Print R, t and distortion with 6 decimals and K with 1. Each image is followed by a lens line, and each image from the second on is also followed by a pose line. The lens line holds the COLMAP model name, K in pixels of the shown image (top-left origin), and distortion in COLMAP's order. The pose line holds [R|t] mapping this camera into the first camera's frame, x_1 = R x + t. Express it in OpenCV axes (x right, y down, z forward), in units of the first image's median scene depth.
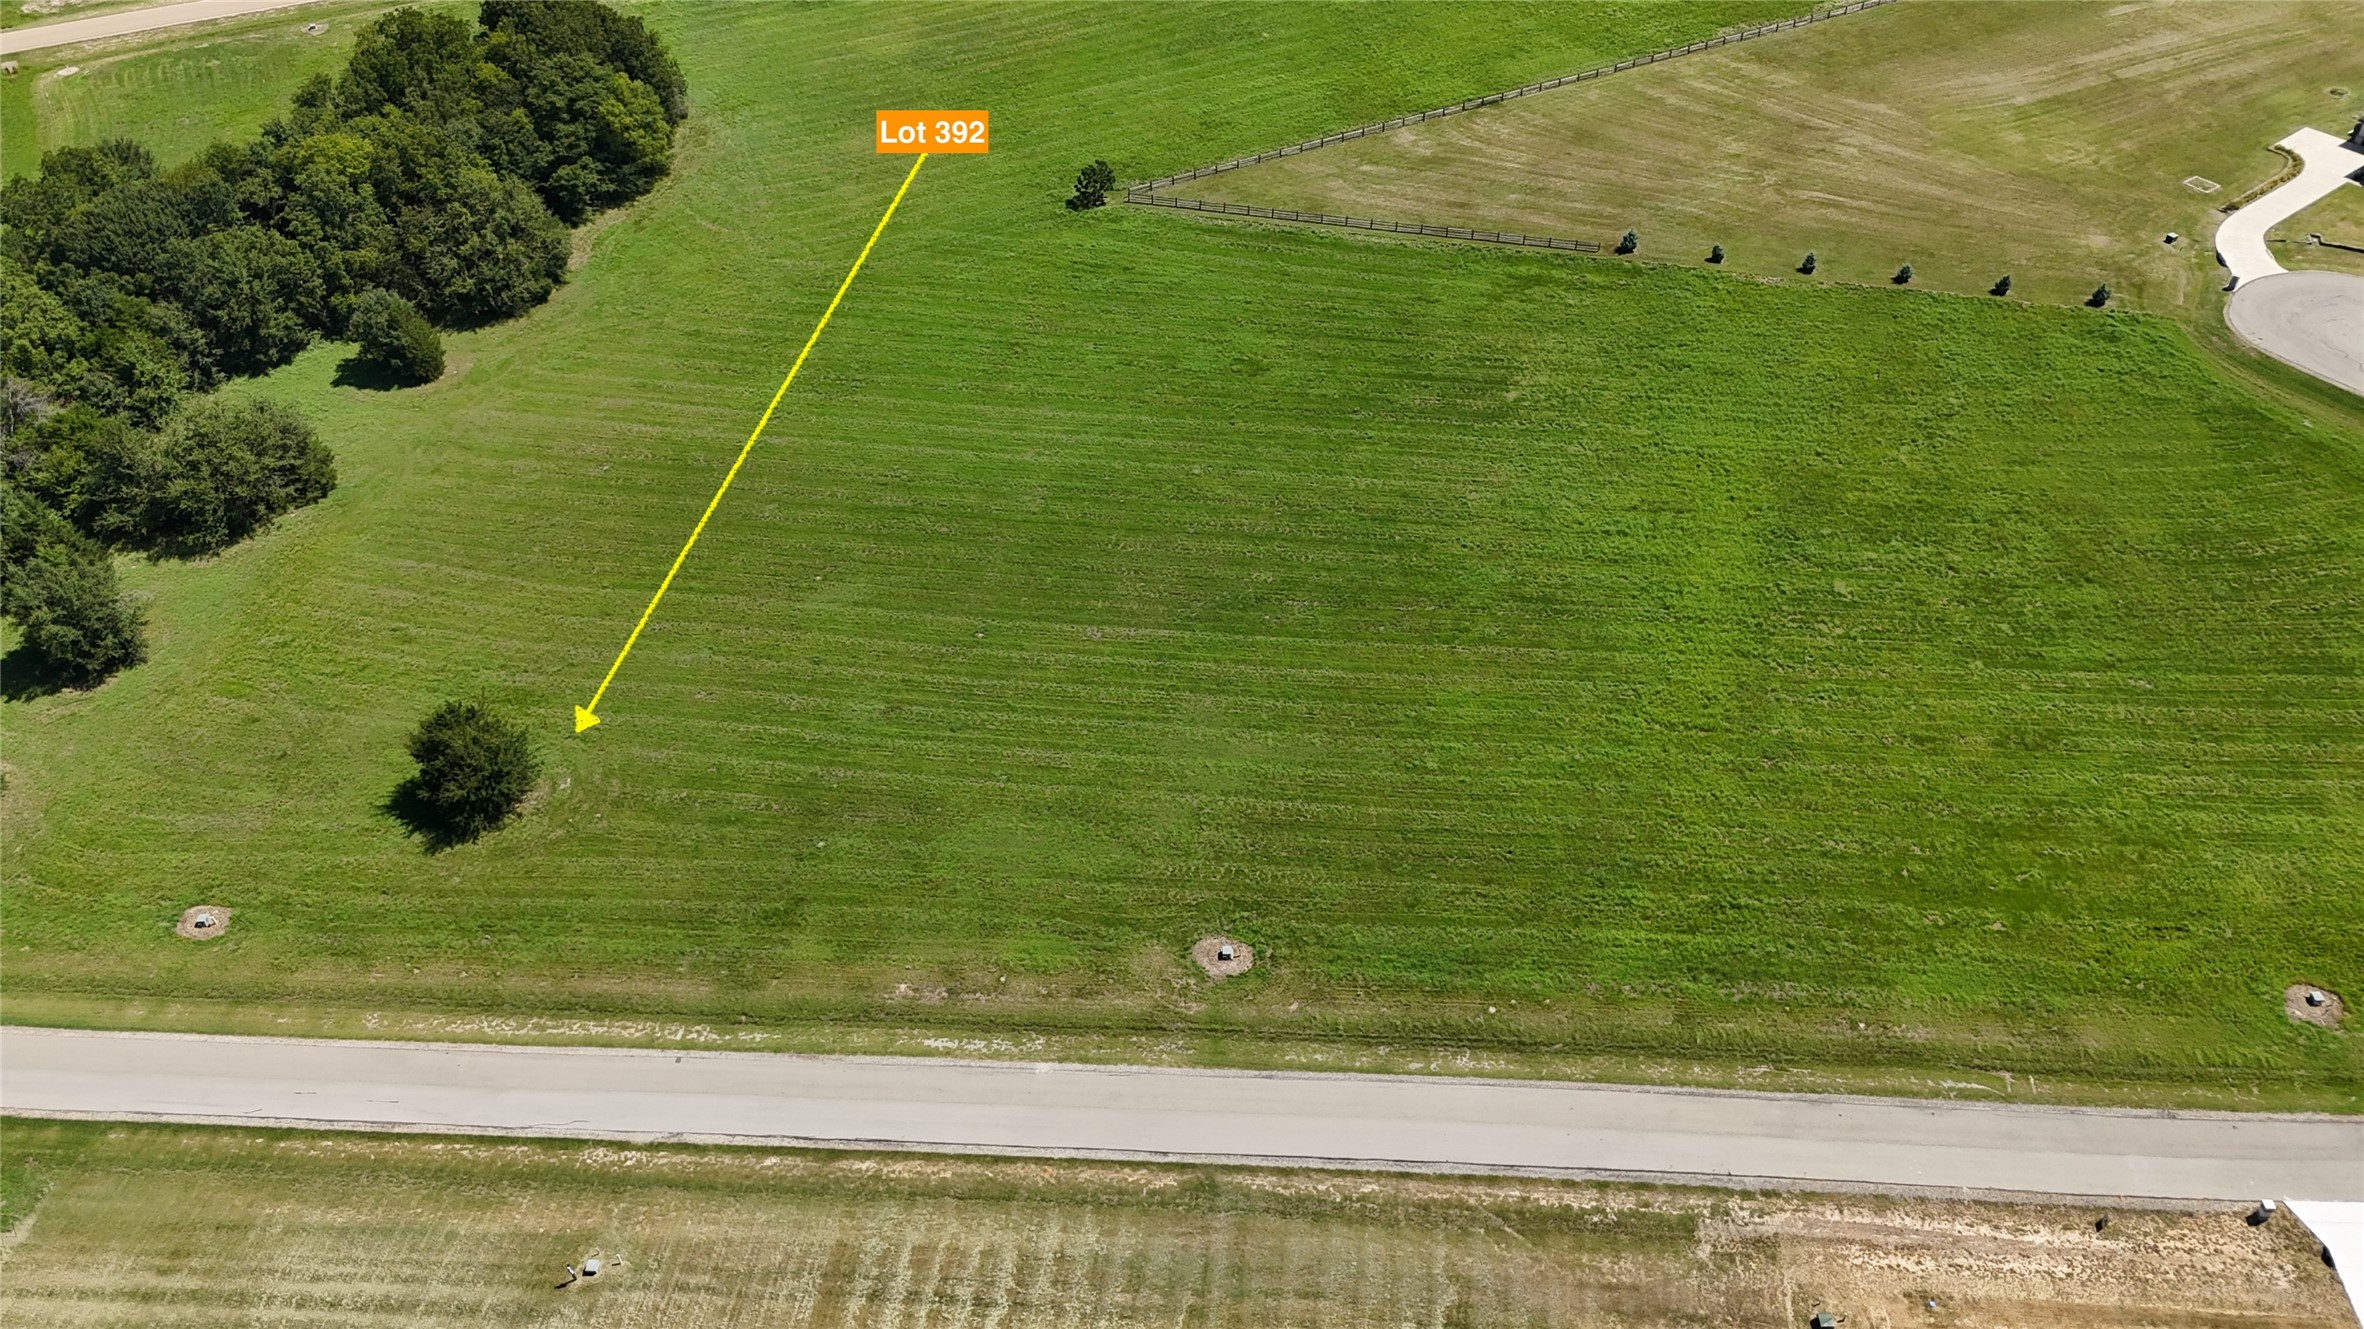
lens RADIAL K [[1872.7, 0, 1179.2], [0, 1872.7, 668.5], [0, 0, 1]] dist [0.056025, -0.039720]
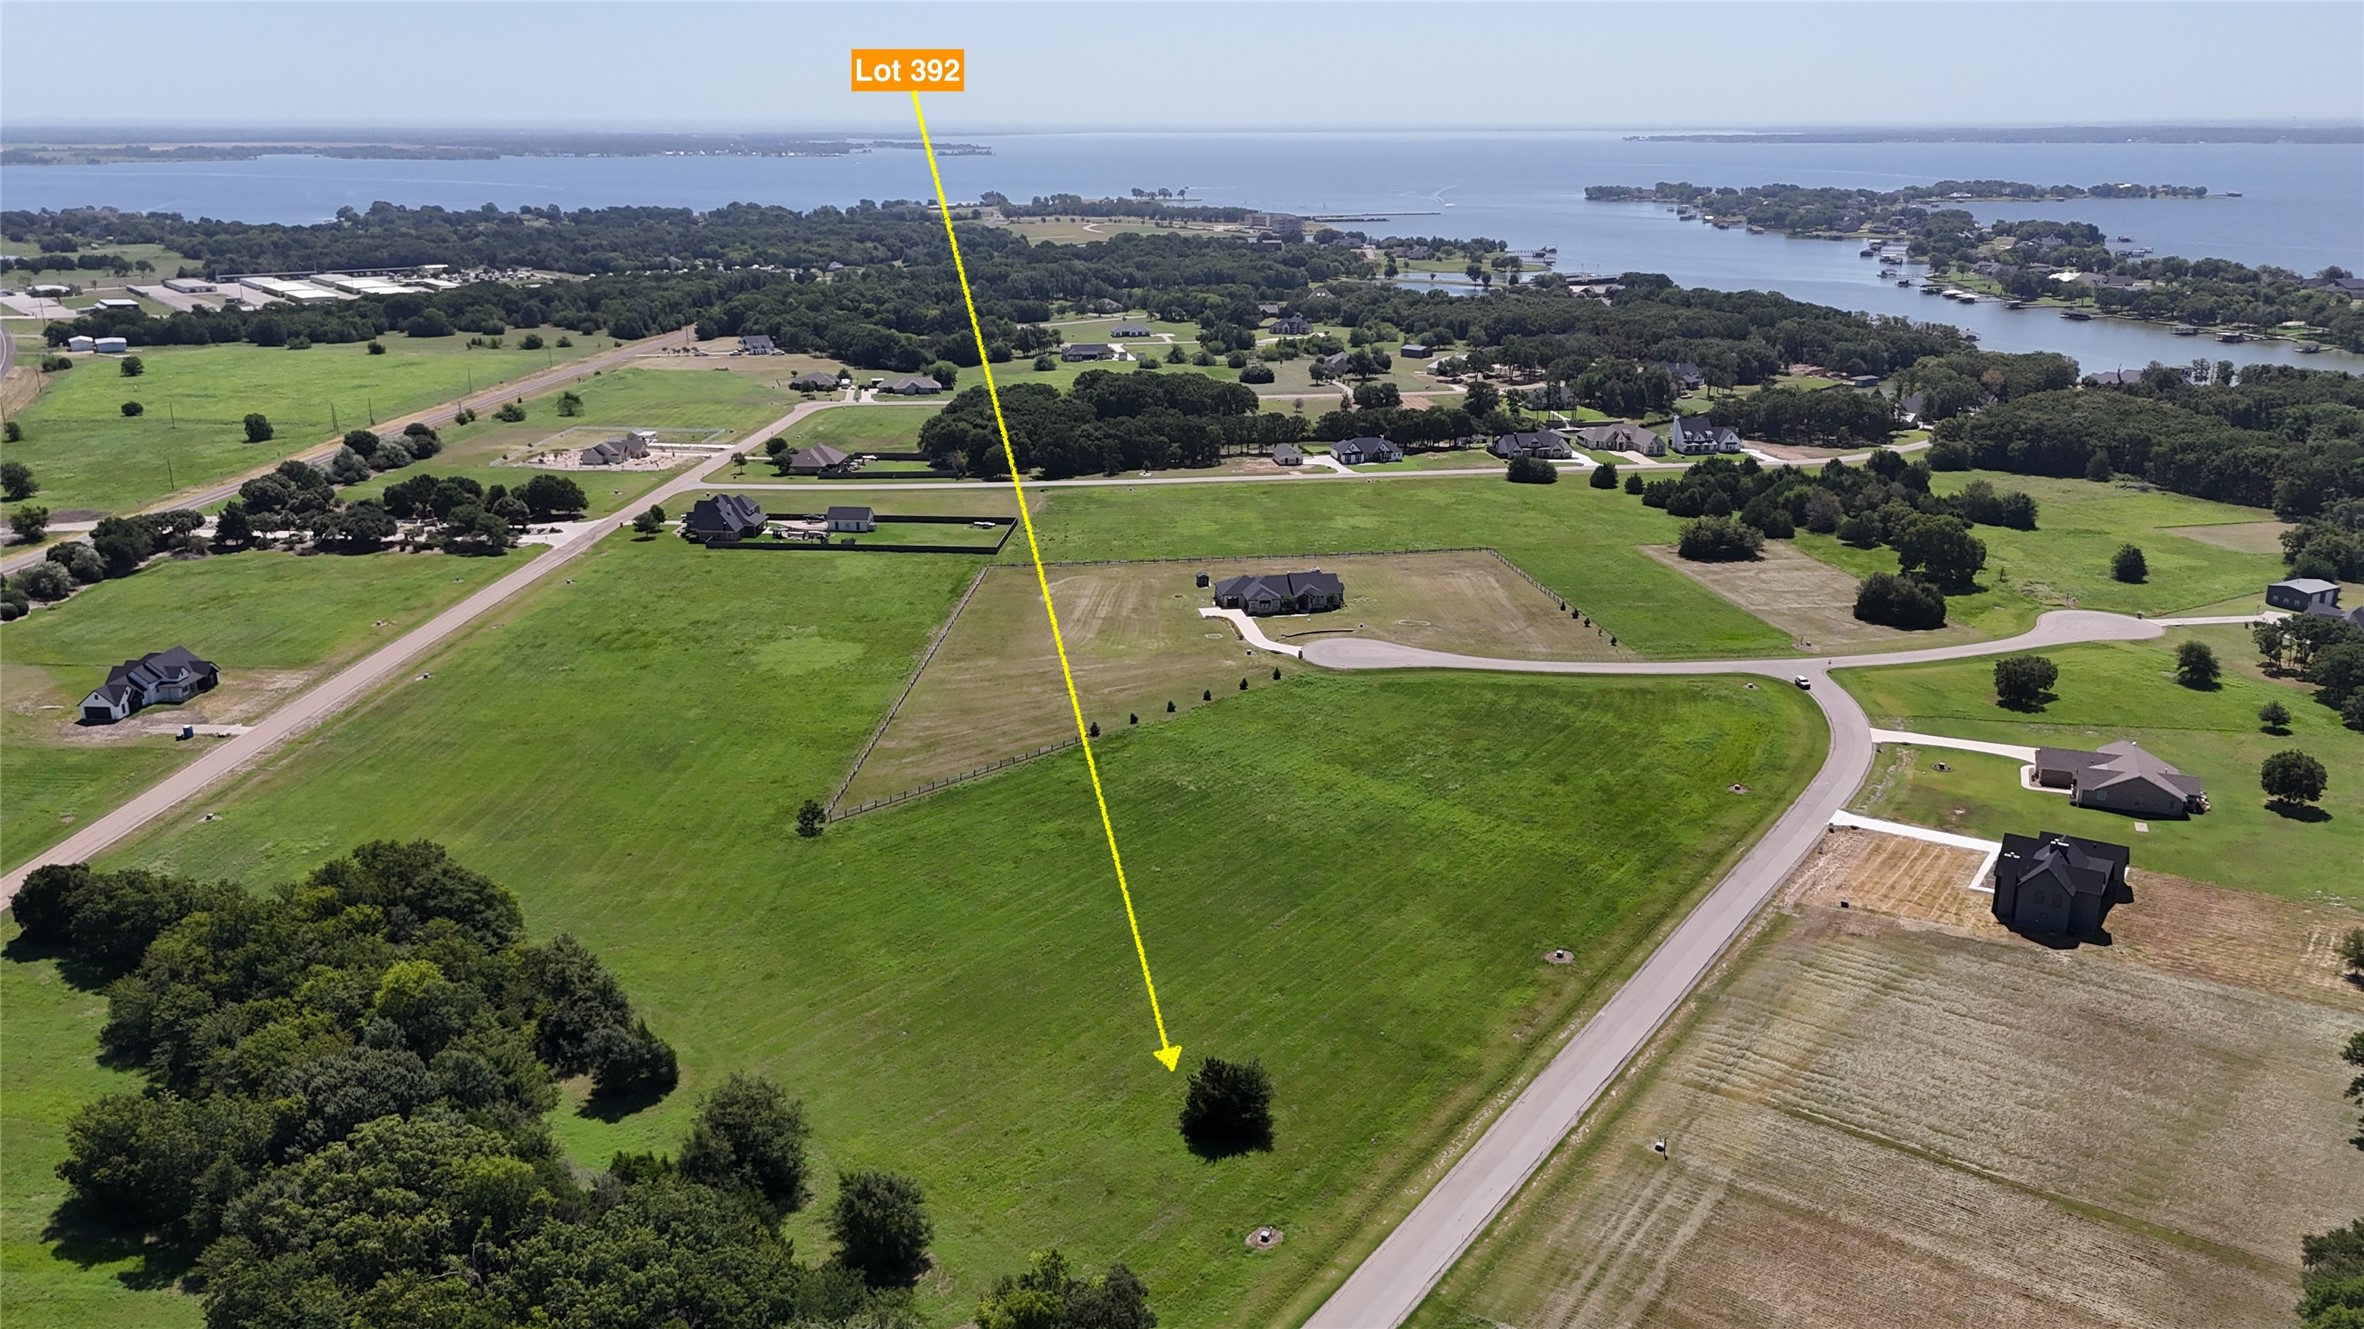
lens RADIAL K [[1872.7, 0, 1184.0], [0, 1872.7, 655.6], [0, 0, 1]] dist [0.056025, -0.039720]
pose [[0.491366, -0.226393, 0.841015, -1.656409], [0.574045, 0.810387, -0.117239, -0.079522], [-0.655005, 0.540388, 0.528157, 0.127991]]
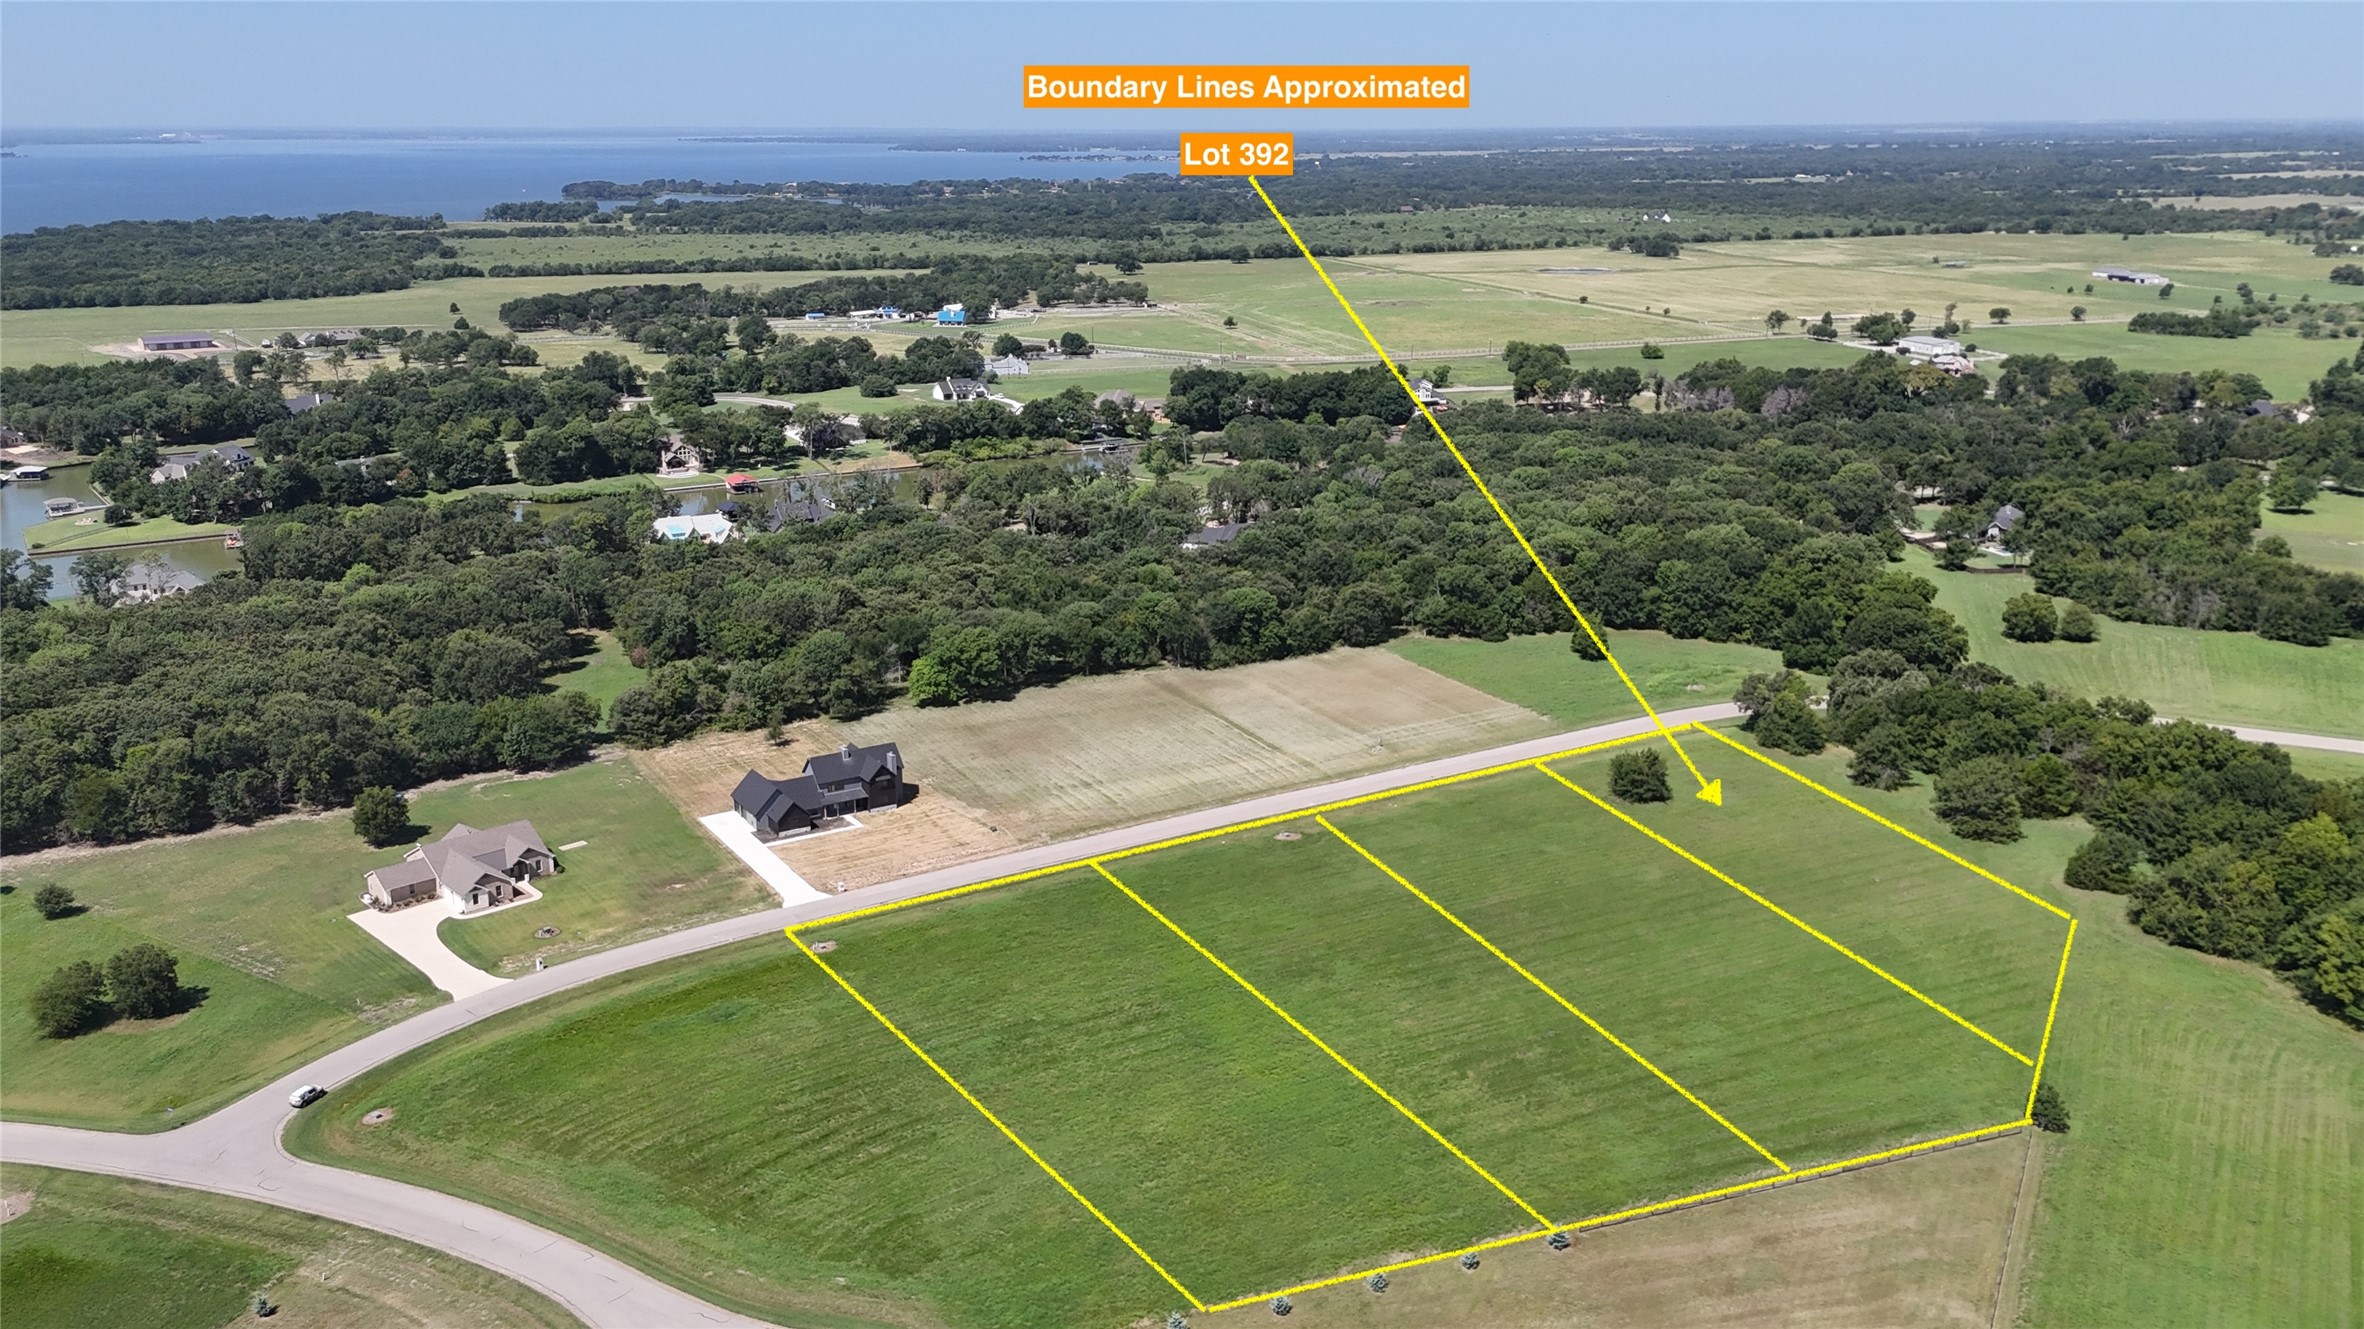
lens RADIAL K [[1872.7, 0, 1183.9], [0, 1872.7, 661.7], [0, 0, 1]] dist [0.056025, -0.039720]
pose [[-0.814176, 0.176859, -0.553026, 1.298105], [-0.373330, 0.570020, 0.731917, -1.515742], [0.444682, 0.802370, -0.398069, 1.680359]]
